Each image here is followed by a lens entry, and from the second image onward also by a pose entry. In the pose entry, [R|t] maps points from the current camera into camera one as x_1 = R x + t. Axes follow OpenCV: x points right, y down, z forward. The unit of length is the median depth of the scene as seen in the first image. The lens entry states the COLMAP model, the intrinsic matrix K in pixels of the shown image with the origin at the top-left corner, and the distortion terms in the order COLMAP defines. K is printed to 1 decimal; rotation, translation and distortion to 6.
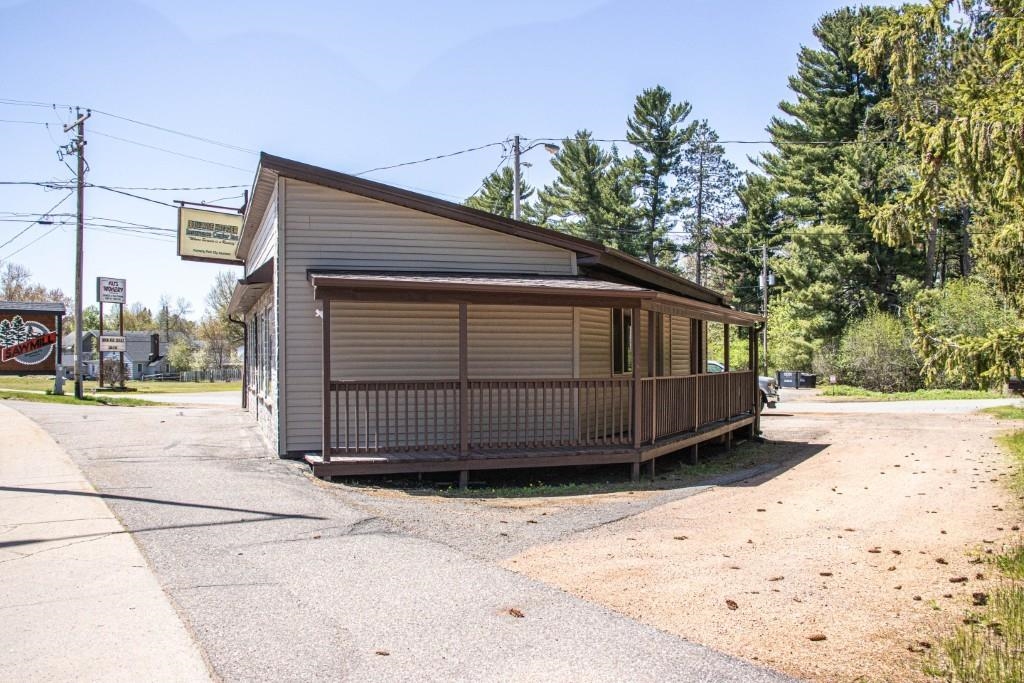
lens RADIAL K [[808.3, 0, 537.1], [0, 808.3, 343.5], [0, 0, 1]] dist [-0.079834, -0.003823]
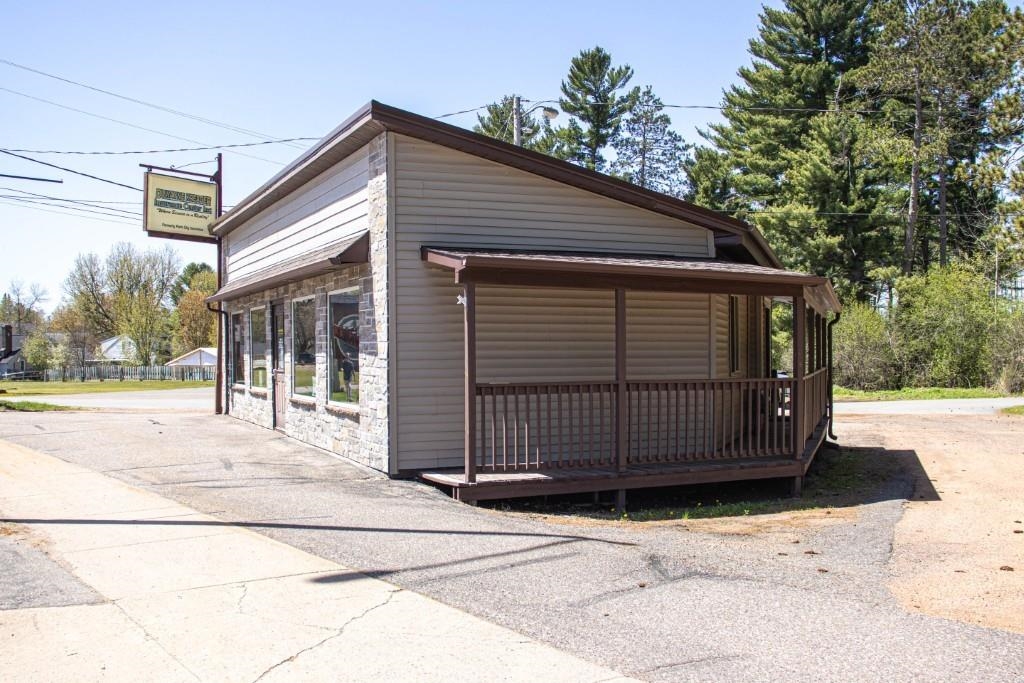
lens RADIAL K [[911.7, 0, 512.0], [0, 911.7, 341.5], [0, 0, 1]] dist [-0.096881, 0.028410]
pose [[0.997032, -0.000276, 0.076985, -0.030330], [-0.000148, 0.999985, 0.005492, -0.000087], [-0.076985, -0.005487, 0.997017, 0.008025]]
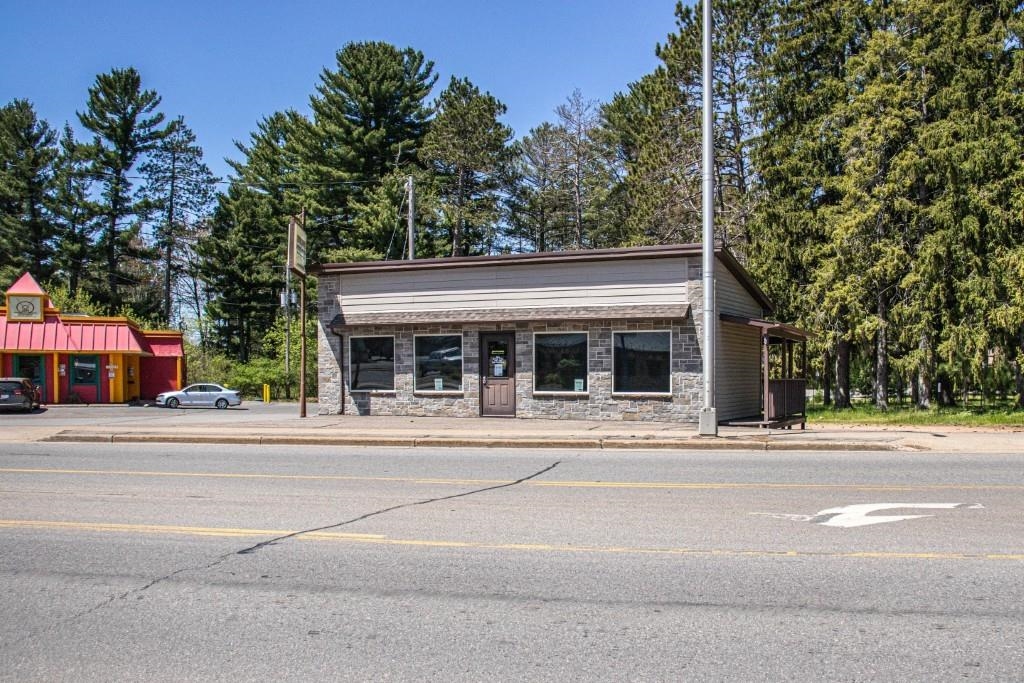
lens RADIAL K [[878.1, 0, 513.4], [0, 878.1, 381.6], [0, 0, 1]] dist [-0.047184, 0.015830]
pose [[0.766833, 0.000948, 0.641846, -0.205190], [-0.014307, 0.999776, 0.015615, 0.003202], [-0.641687, -0.021157, 0.766674, -0.013462]]
